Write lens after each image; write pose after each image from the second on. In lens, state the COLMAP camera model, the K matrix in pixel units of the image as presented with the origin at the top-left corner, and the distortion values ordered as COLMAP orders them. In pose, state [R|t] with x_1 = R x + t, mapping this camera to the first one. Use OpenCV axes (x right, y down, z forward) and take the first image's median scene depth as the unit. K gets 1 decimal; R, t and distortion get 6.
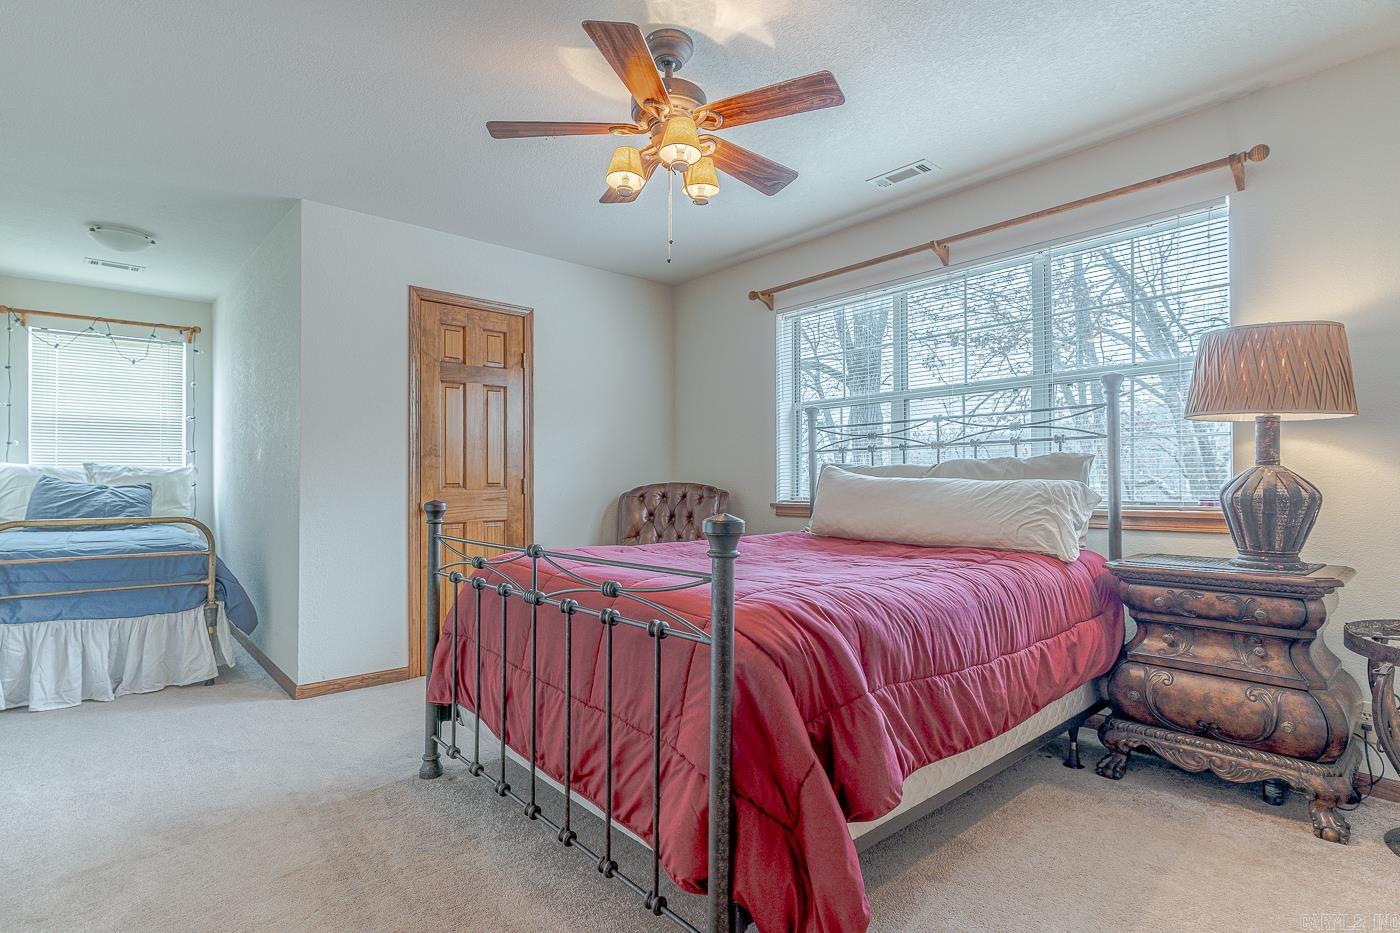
lens RADIAL K [[698.6, 0, 703.1], [0, 698.6, 460.8], [0, 0, 1]] dist [-0.001566, -0.000027]
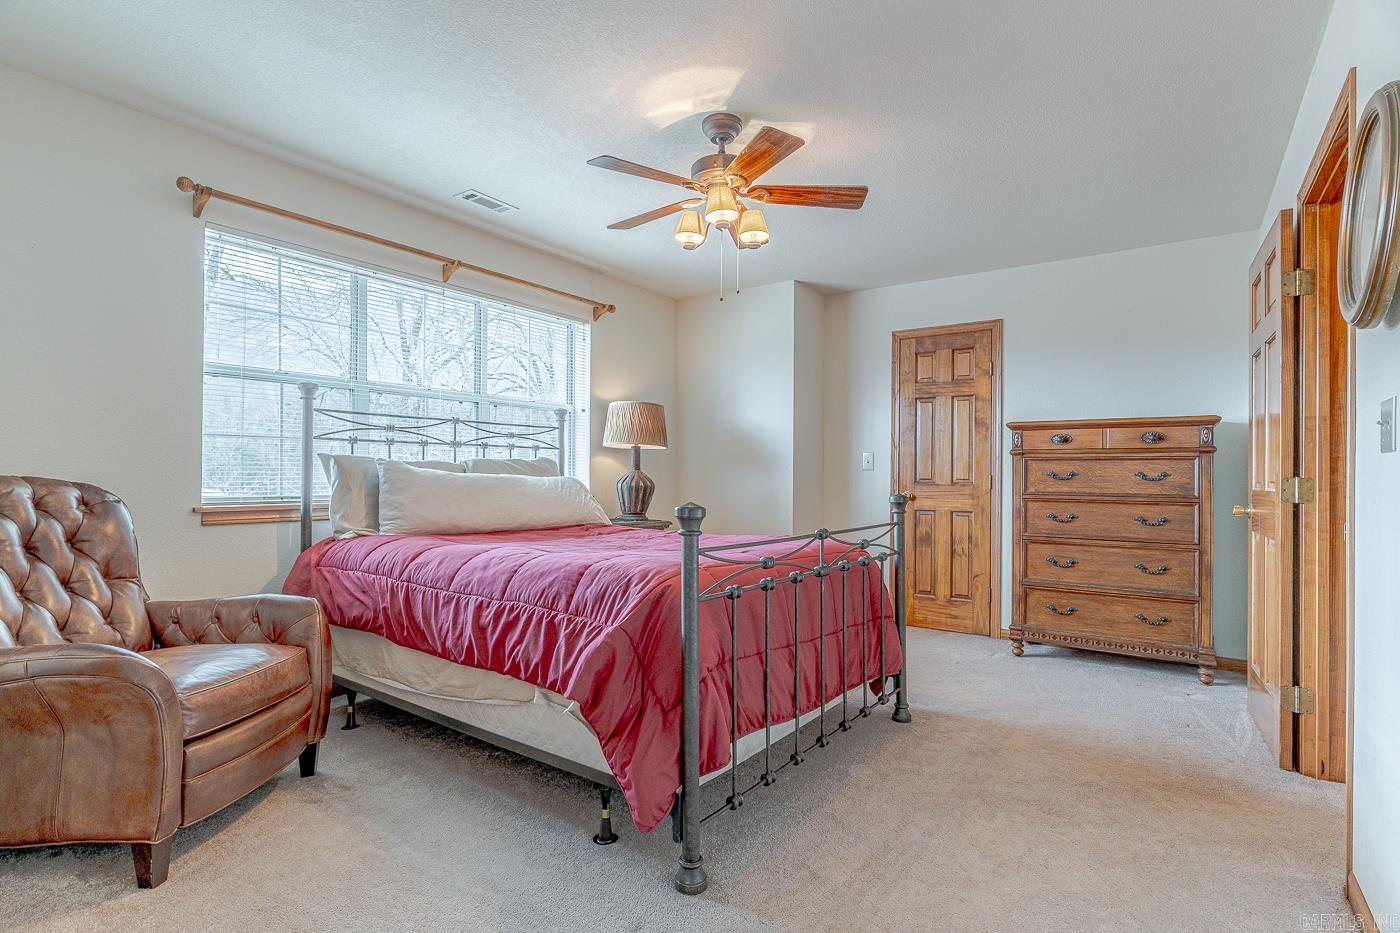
lens RADIAL K [[680.5, 0, 694.1], [0, 680.5, 473.0], [0, 0, 1]] dist [0.001022, 0.000557]
pose [[-0.216243, 0.009062, 0.976298, -0.812518], [-0.030875, 0.999393, -0.016115, 0.029264], [-0.975851, -0.033628, -0.215832, 0.862808]]
